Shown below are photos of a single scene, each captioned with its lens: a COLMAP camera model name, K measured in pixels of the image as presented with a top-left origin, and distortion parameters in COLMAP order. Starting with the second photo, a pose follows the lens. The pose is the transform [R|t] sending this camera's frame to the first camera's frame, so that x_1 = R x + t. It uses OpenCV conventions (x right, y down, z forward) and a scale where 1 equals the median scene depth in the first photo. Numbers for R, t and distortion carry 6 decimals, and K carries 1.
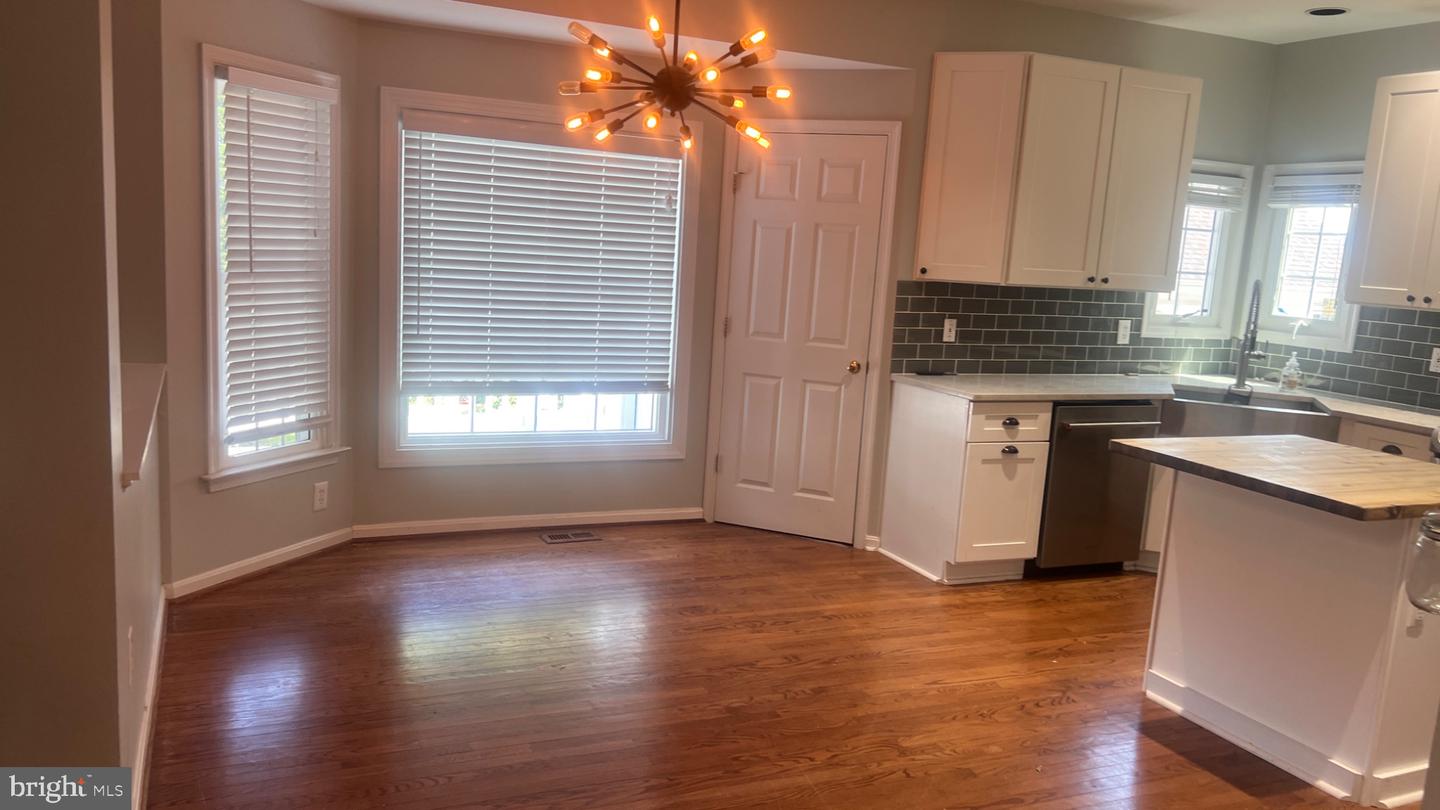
lens RADIAL K [[1091.7, 0, 716.2], [0, 1091.7, 410.4], [0, 0, 1]] dist [0.065763, -0.054905]
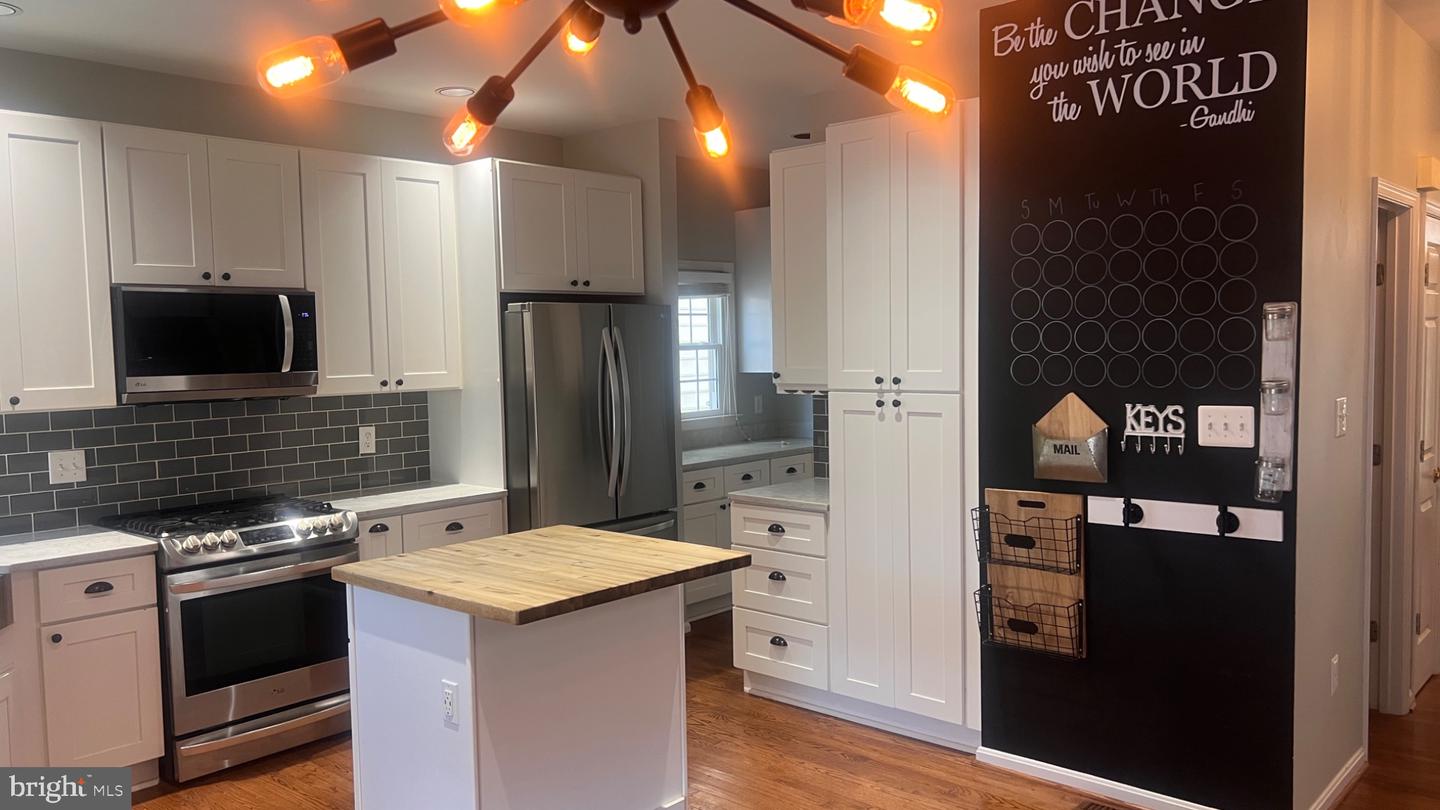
lens RADIAL K [[1091.7, 0, 722.5], [0, 1091.7, 412.0], [0, 0, 1]] dist [0.065763, -0.054905]
pose [[-0.385868, -0.114400, 0.915434, -0.250299], [0.144589, 0.972520, 0.182480, -0.152121], [-0.911153, 0.202775, -0.358723, 0.774617]]
